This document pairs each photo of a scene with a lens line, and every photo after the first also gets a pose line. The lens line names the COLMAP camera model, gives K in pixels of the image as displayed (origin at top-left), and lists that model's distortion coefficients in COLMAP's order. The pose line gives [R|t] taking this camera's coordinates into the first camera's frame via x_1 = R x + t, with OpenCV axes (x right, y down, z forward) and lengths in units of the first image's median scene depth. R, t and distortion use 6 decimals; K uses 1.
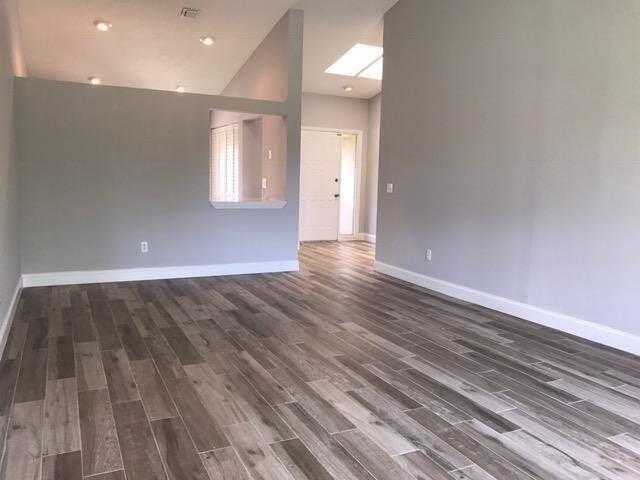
lens RADIAL K [[526.8, 0, 320.0], [0, 526.8, 240.0], [0, 0, 1]] dist [0.007734, 0.007064]
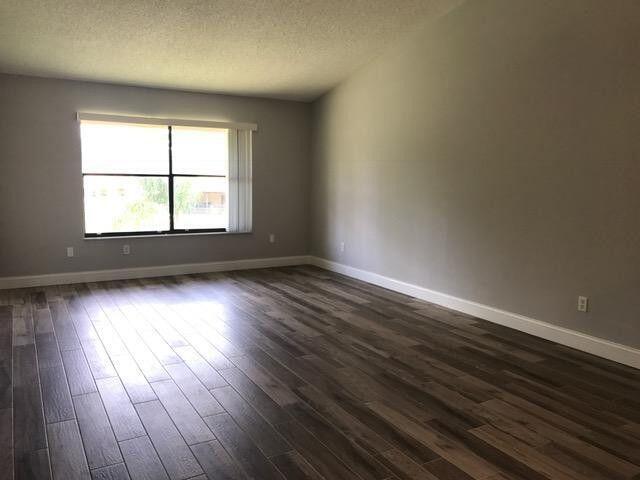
lens RADIAL K [[526.8, 0, 320.0], [0, 526.8, 240.0], [0, 0, 1]] dist [0.007734, 0.007064]
pose [[-0.996347, -0.036289, -0.077298, 0.096038], [-0.054107, 0.968589, 0.242707, -0.305354], [0.066063, 0.246003, -0.967015, 2.167530]]
